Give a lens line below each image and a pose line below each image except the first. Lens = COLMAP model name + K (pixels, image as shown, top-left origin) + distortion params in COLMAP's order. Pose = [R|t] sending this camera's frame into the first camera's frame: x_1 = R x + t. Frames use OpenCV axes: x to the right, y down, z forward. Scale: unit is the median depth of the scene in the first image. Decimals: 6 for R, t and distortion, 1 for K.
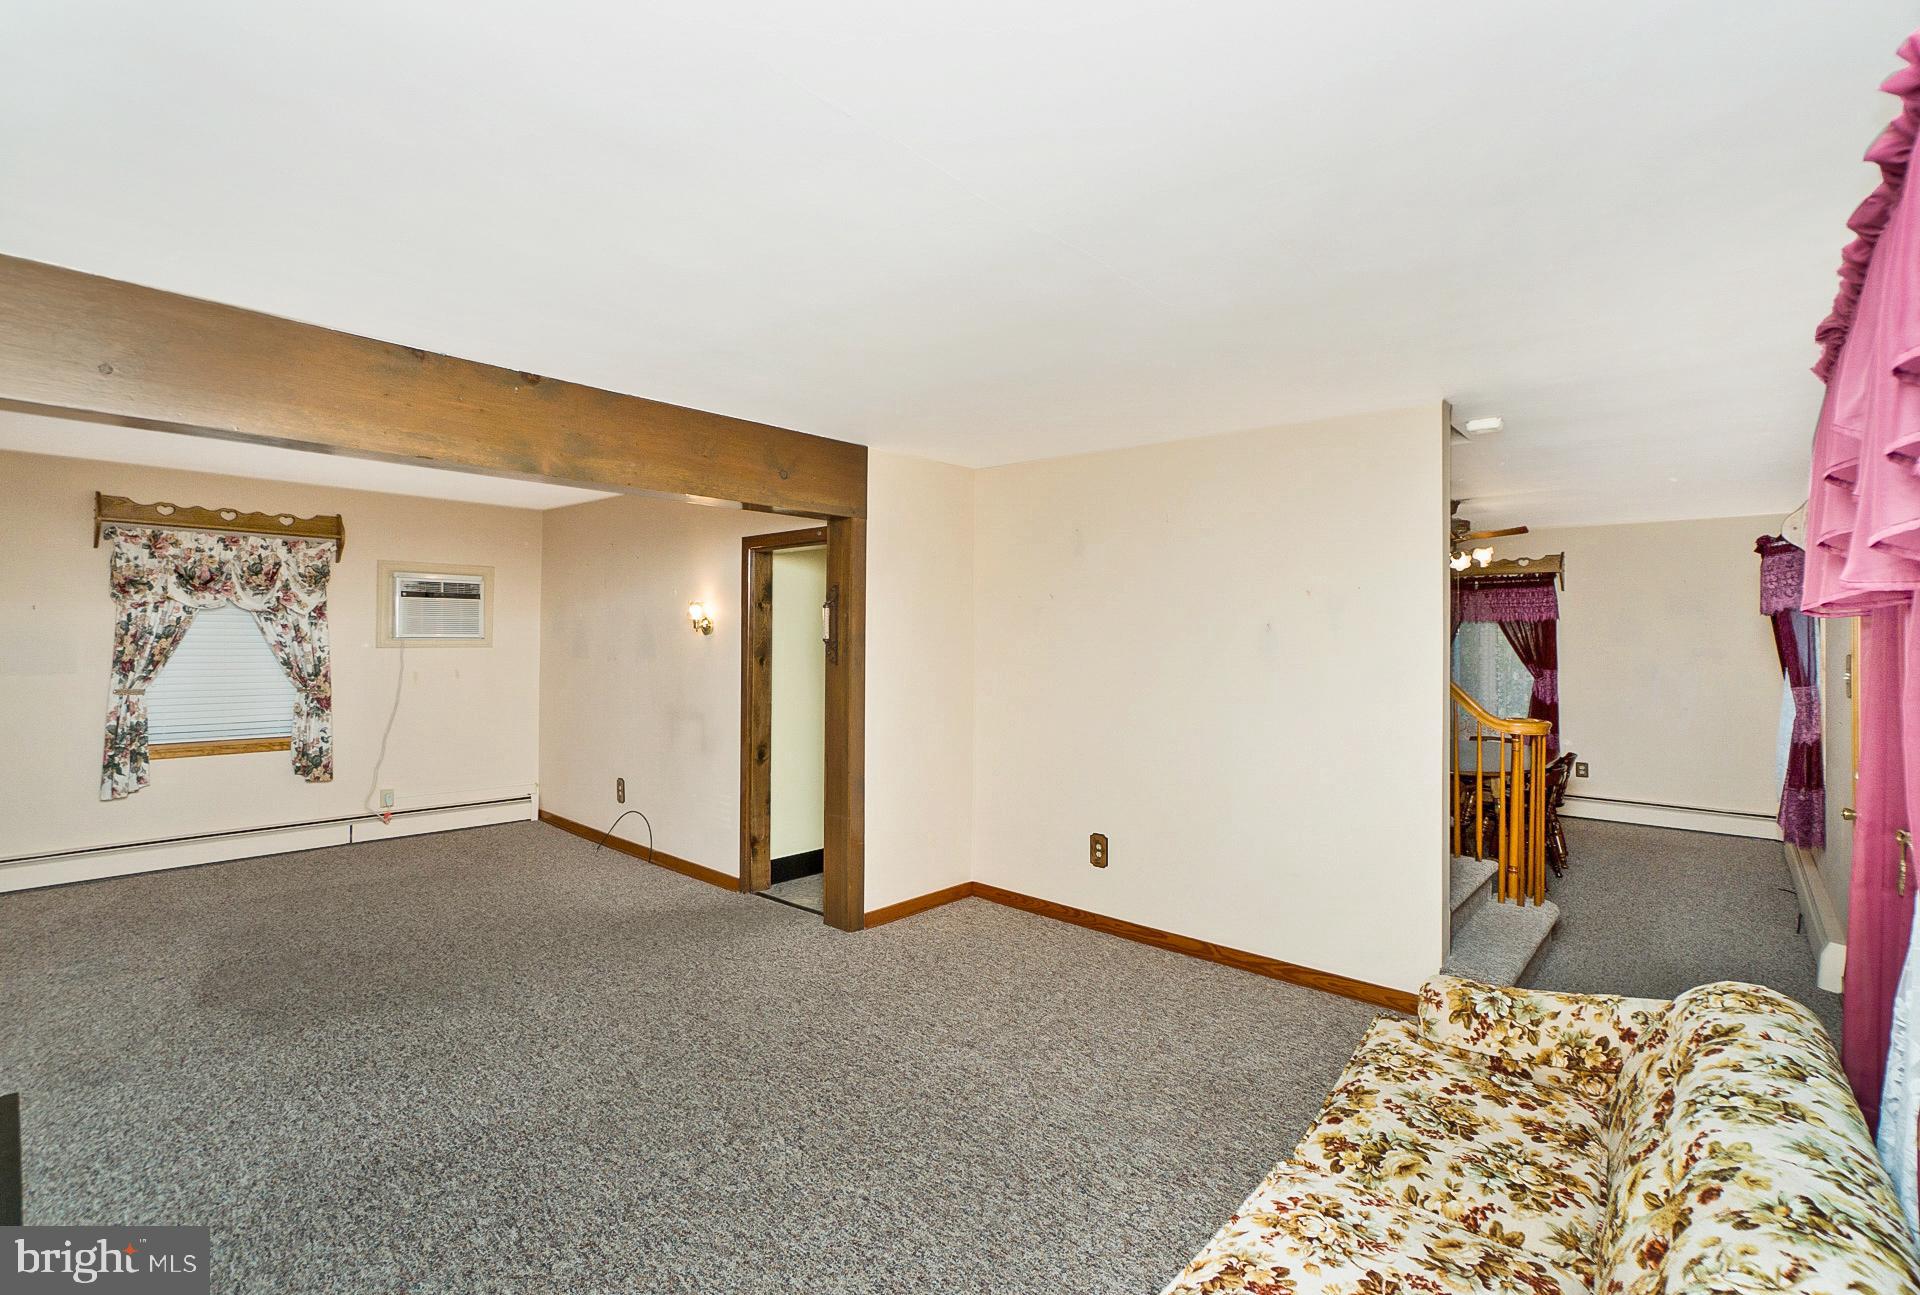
lens RADIAL K [[882.1, 0, 965.3], [0, 882.1, 627.7], [0, 0, 1]] dist [-0.051137, 0.022619]
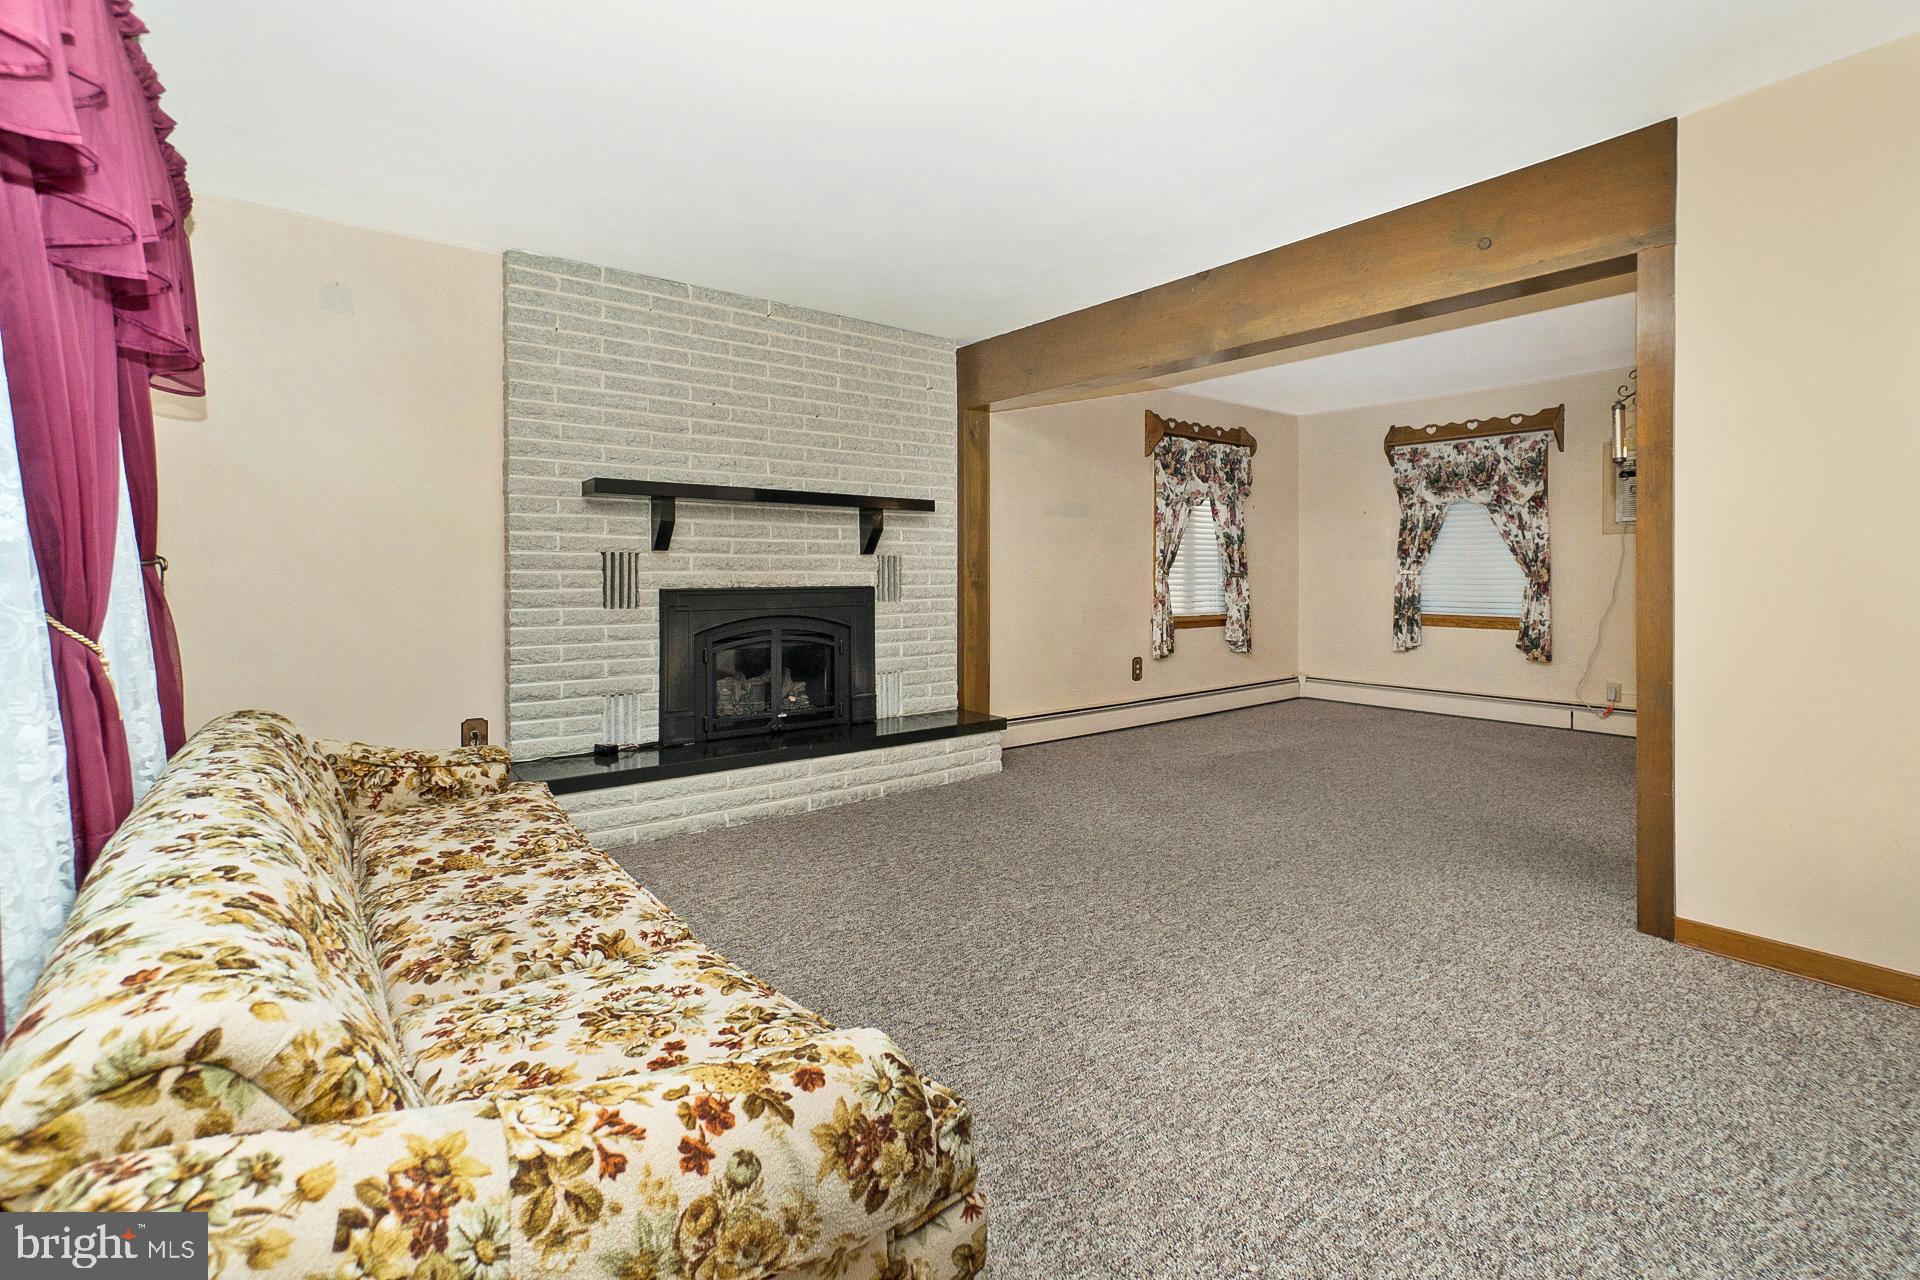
lens RADIAL K [[869.8, 0, 936.3], [0, 869.8, 581.7], [0, 0, 1]] dist [-0.031079, 0.000236]
pose [[-0.193970, 0.001516, -0.981006, 0.531373], [0.007249, 0.999974, 0.000112, 0.095144], [0.980981, -0.007090, -0.193976, 0.614129]]
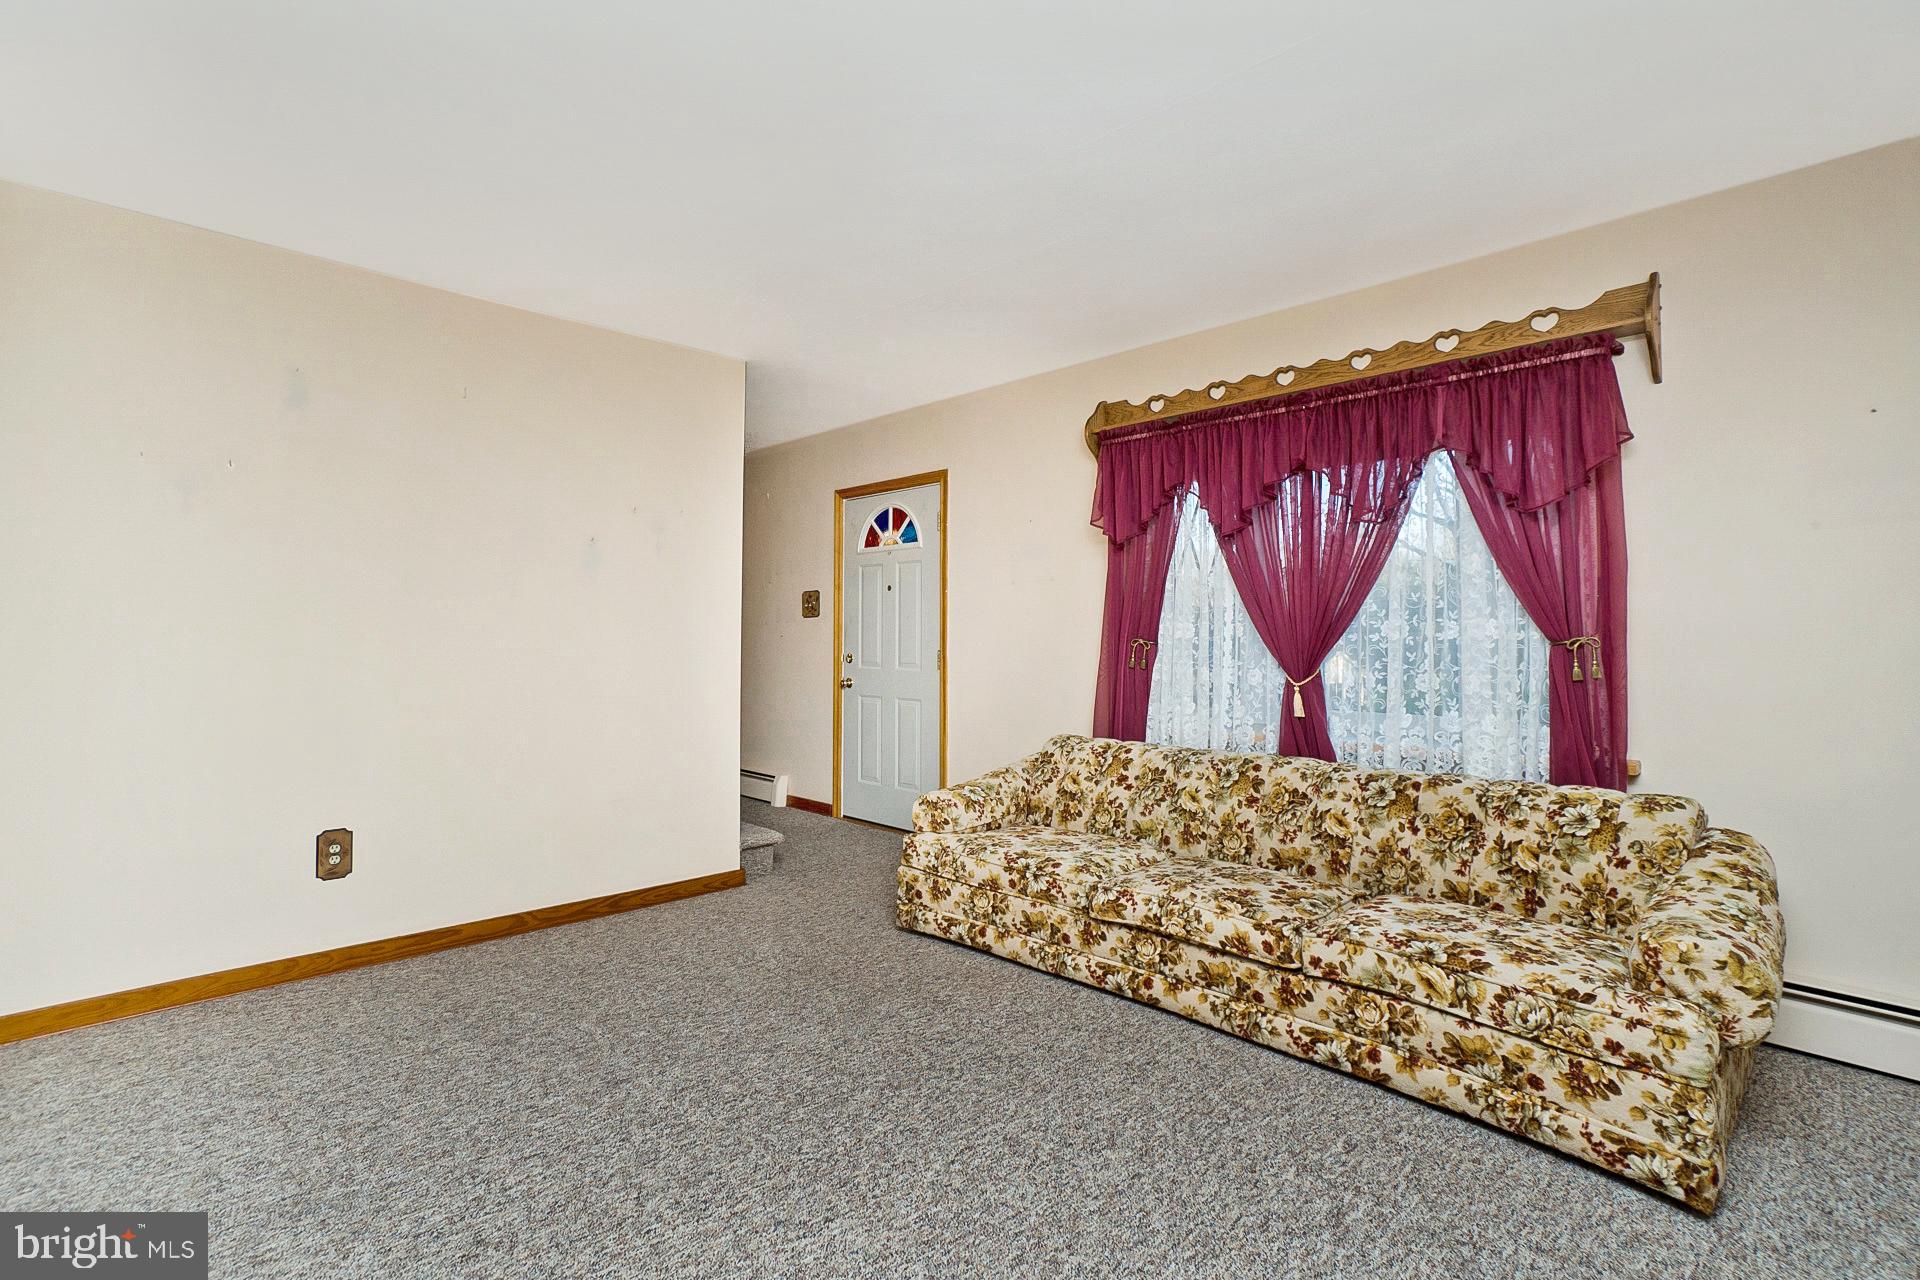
lens RADIAL K [[894.1, 0, 946.8], [0, 894.1, 611.5], [0, 0, 1]] dist [-0.042855, 0.023923]
pose [[0.073760, 0.018025, 0.997113, -0.492667], [-0.008159, 0.999814, -0.017470, 0.074556], [-0.997243, -0.006847, 0.073893, 0.480408]]
